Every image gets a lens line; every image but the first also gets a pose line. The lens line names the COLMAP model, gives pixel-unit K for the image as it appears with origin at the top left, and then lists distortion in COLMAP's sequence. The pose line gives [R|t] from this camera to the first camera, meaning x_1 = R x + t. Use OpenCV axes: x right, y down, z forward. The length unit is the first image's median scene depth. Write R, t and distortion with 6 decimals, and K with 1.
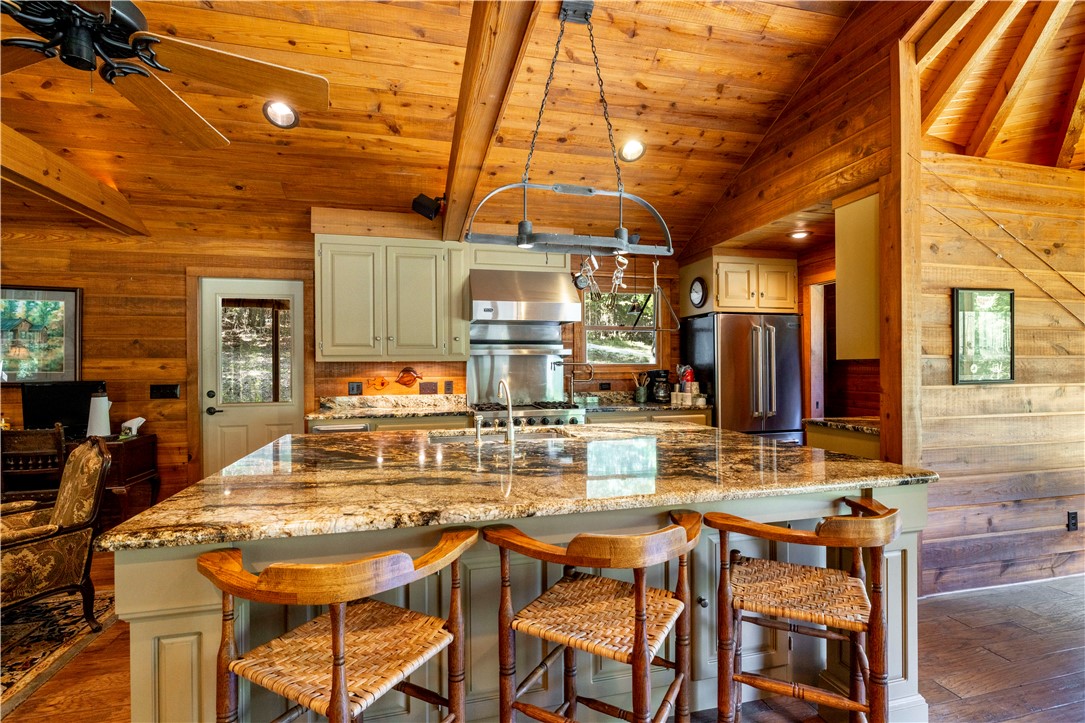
lens RADIAL K [[500.4, 0, 542.9], [0, 500.4, 364.9], [0, 0, 1]] dist [-0.006029, -0.000454]
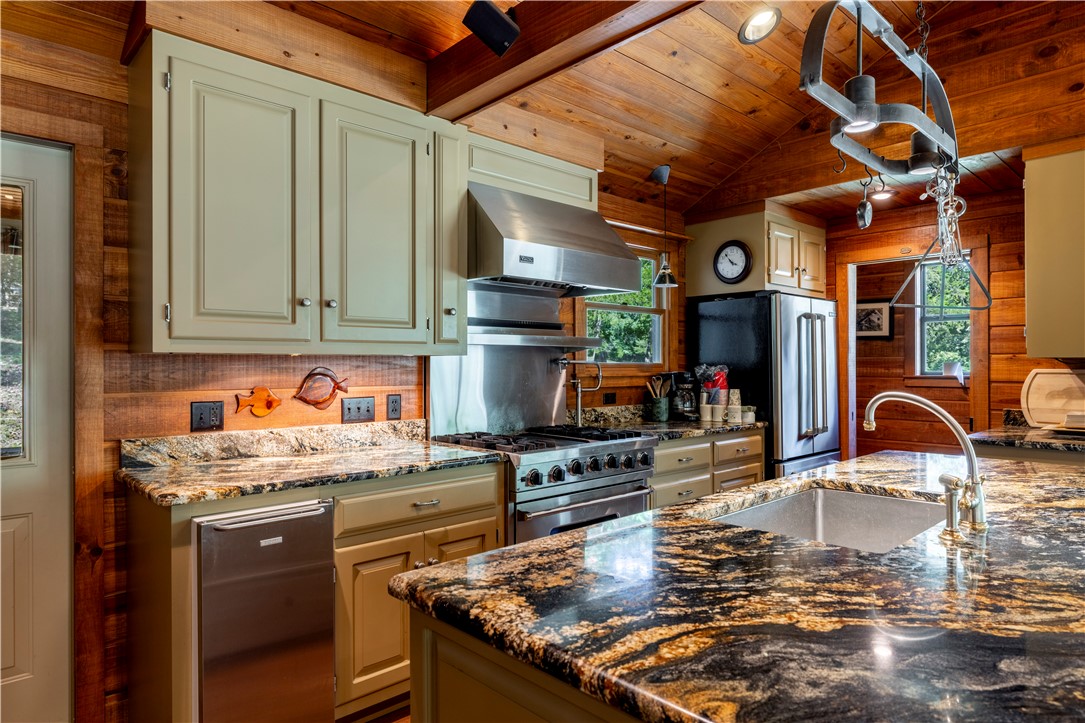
lens RADIAL K [[647.0, 0, 544.6], [0, 647.0, 360.6], [0, 0, 1]] dist [0.001396, 0.000368]
pose [[0.871626, 0.007038, 0.490122, -0.410035], [-0.002634, 0.999950, -0.009675, 0.003847], [-0.490165, 0.007142, 0.871600, 0.378261]]
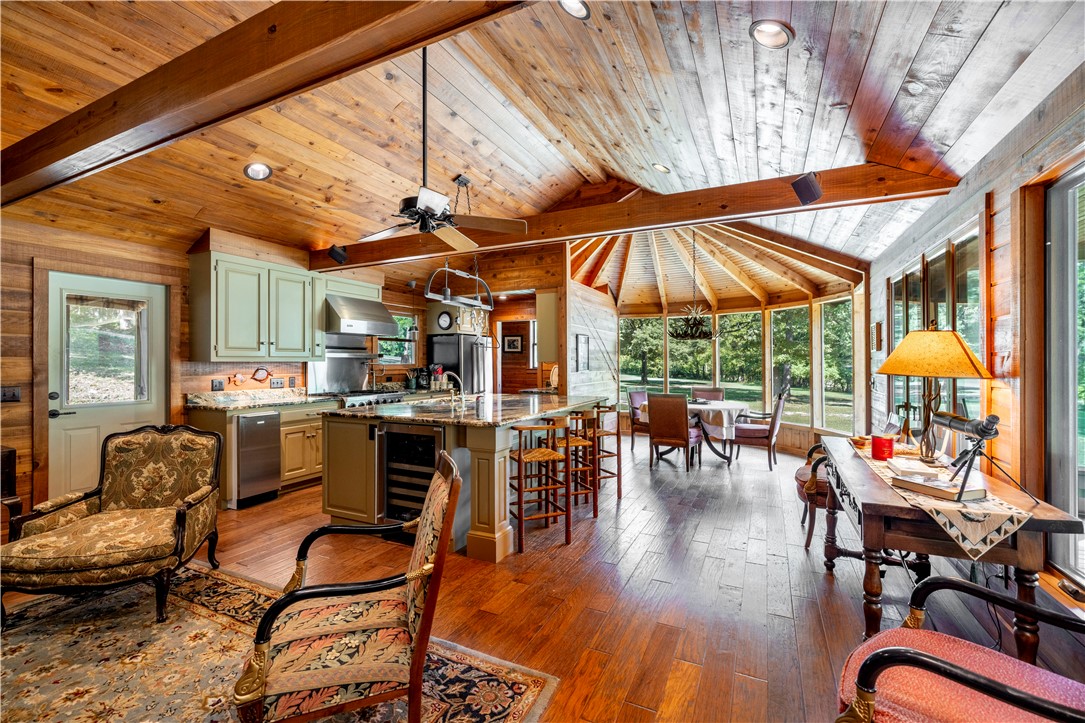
lens RADIAL K [[463.4, 0, 540.7], [0, 463.4, 359.7], [0, 0, 1]] dist [0.004824, 0.000408]
pose [[0.643348, 0.007604, 0.765536, -0.739423], [0.000043, 0.999950, -0.009968, -0.000235], [-0.765574, 0.006446, 0.643316, -0.255647]]
